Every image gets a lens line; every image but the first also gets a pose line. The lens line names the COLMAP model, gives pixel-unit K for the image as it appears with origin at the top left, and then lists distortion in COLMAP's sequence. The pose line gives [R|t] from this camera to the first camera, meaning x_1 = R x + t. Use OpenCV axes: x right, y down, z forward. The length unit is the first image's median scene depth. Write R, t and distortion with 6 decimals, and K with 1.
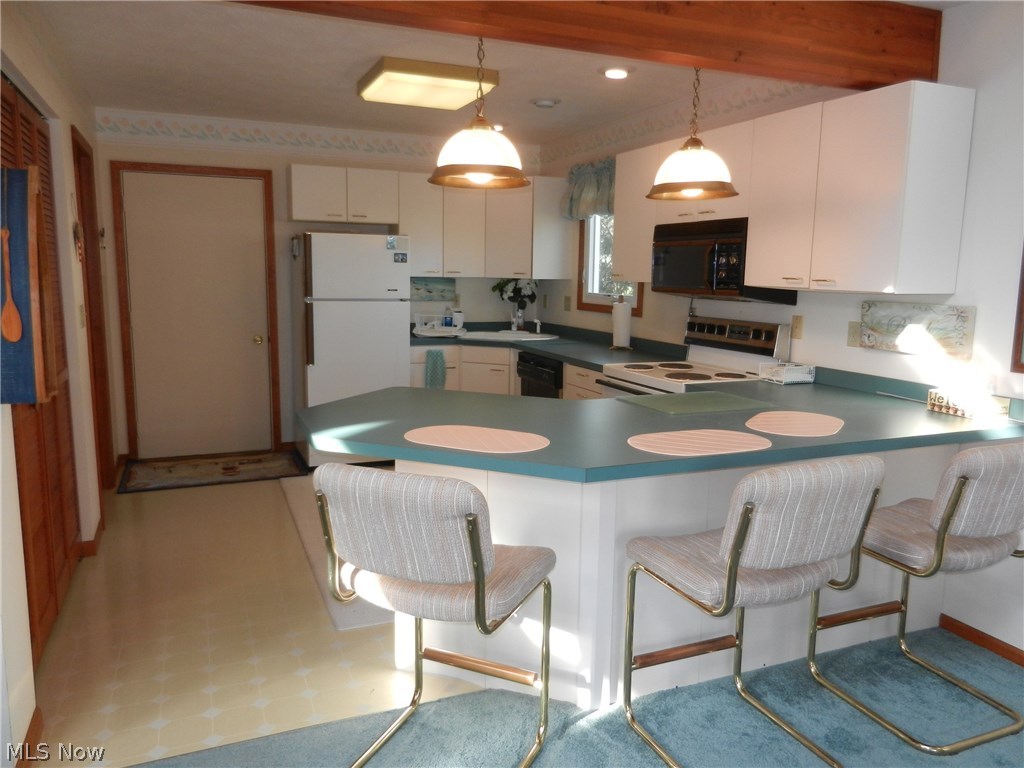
lens RADIAL K [[738.2, 0, 512.0], [0, 738.2, 384.0], [0, 0, 1]] dist [-0.001589, 0.000186]
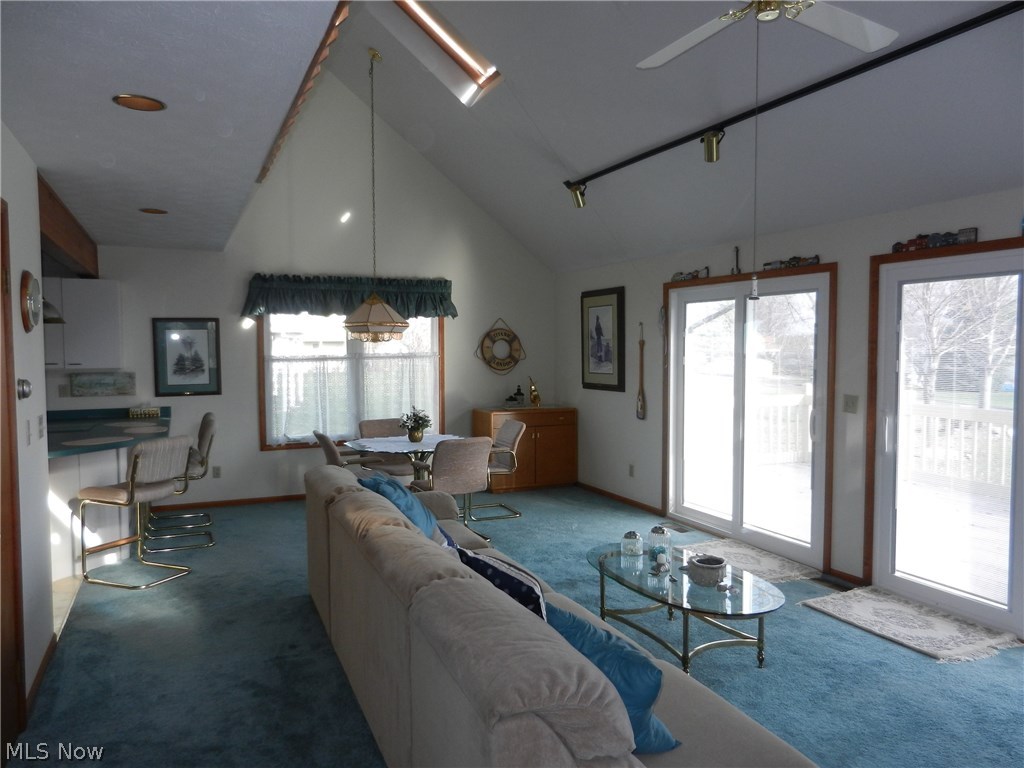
lens RADIAL K [[738.2, 0, 512.0], [0, 738.2, 384.0], [0, 0, 1]] dist [-0.001589, 0.000186]
pose [[-0.027821, -0.067571, 0.997327, -1.506647], [0.151693, 0.985872, 0.071026, -0.047880], [-0.988036, 0.153263, -0.017178, -0.100145]]
